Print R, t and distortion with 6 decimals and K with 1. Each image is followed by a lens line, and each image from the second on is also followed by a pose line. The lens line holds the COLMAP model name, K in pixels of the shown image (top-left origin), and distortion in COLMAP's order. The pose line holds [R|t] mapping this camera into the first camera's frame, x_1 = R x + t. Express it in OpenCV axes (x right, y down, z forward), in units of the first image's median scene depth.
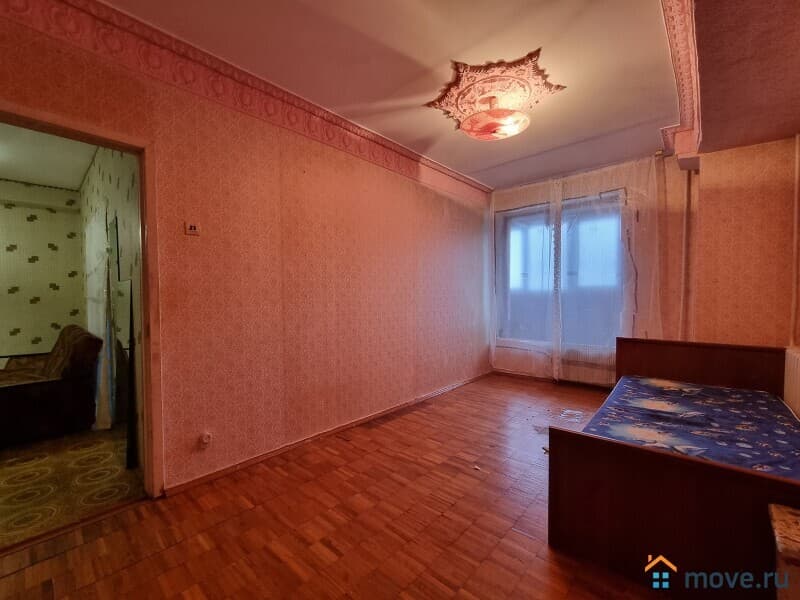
lens RADIAL K [[346.7, 0, 400.8], [0, 346.7, 306.5], [0, 0, 1]] dist [-0.002887, 0.000520]
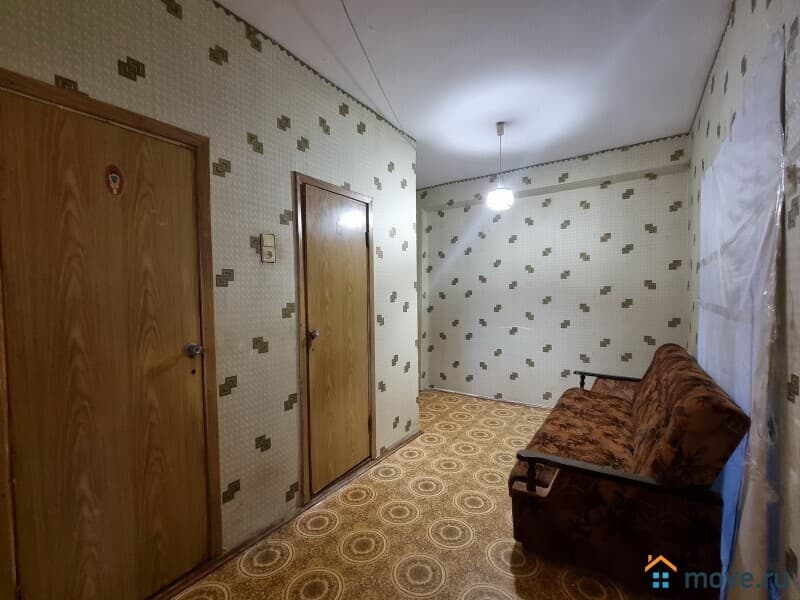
lens RADIAL K [[346.7, 0, 400.8], [0, 346.7, 306.5], [0, 0, 1]] dist [-0.002887, 0.000520]
pose [[0.156980, 0.036169, -0.986939, -0.393181], [-0.017991, 0.999268, 0.033759, -0.027798], [0.987438, 0.012456, 0.157515, 0.396853]]
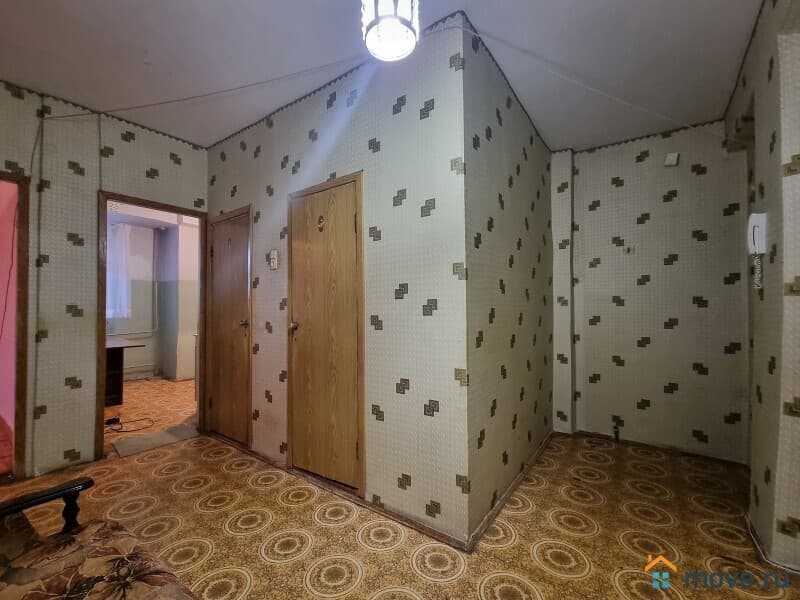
lens RADIAL K [[346.7, 0, 400.8], [0, 346.7, 306.5], [0, 0, 1]] dist [-0.002887, 0.000520]
pose [[-0.992187, 0.002201, -0.124738, -0.970645], [-0.000337, 0.999793, 0.020322, -0.013489], [0.124757, 0.020206, -0.991982, 0.913148]]
